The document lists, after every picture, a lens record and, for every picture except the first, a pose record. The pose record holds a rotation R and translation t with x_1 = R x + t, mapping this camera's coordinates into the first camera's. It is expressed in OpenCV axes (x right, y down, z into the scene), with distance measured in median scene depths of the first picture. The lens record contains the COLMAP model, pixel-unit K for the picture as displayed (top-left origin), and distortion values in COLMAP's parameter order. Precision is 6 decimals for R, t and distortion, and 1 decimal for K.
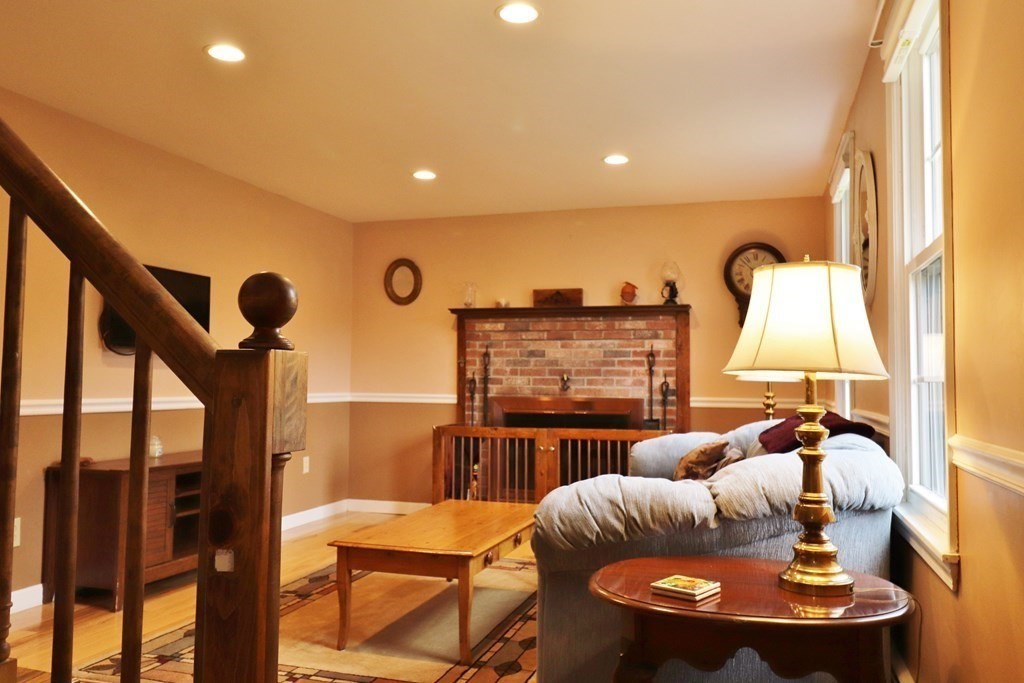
lens RADIAL K [[814.1, 0, 512.0], [0, 814.1, 341.5], [0, 0, 1]] dist [0.022401, -0.000906]
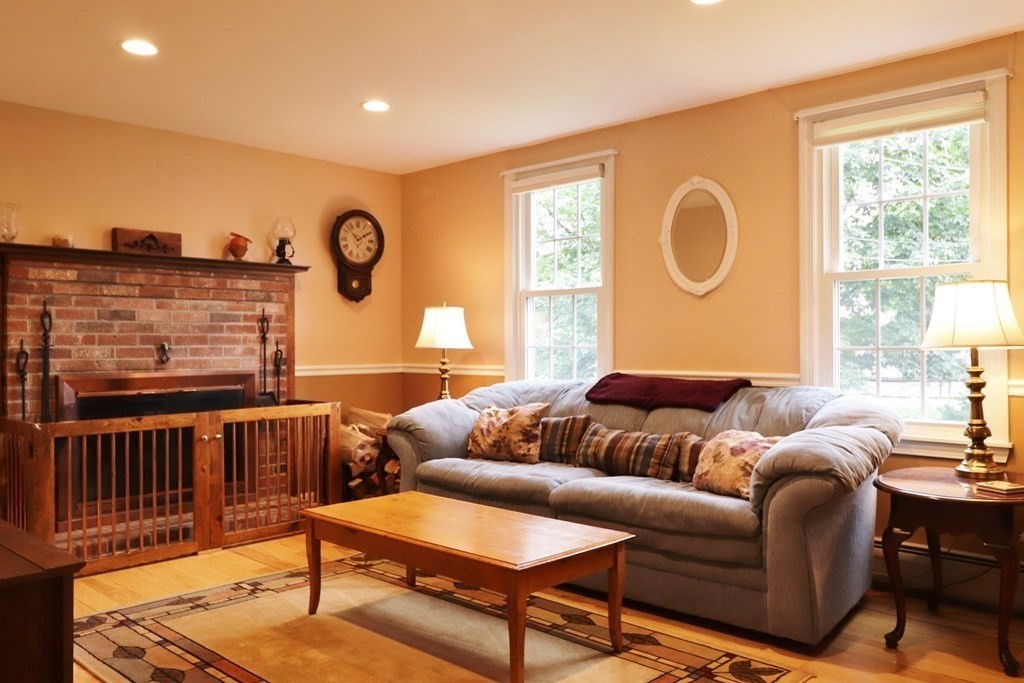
lens RADIAL K [[814.1, 0, 512.0], [0, 814.1, 341.5], [0, 0, 1]] dist [0.022401, -0.000906]
pose [[0.448497, -0.008186, 0.893747, -0.488061], [-0.036028, 0.998980, 0.027230, 0.005984], [-0.893058, -0.044412, 0.447744, 0.355583]]
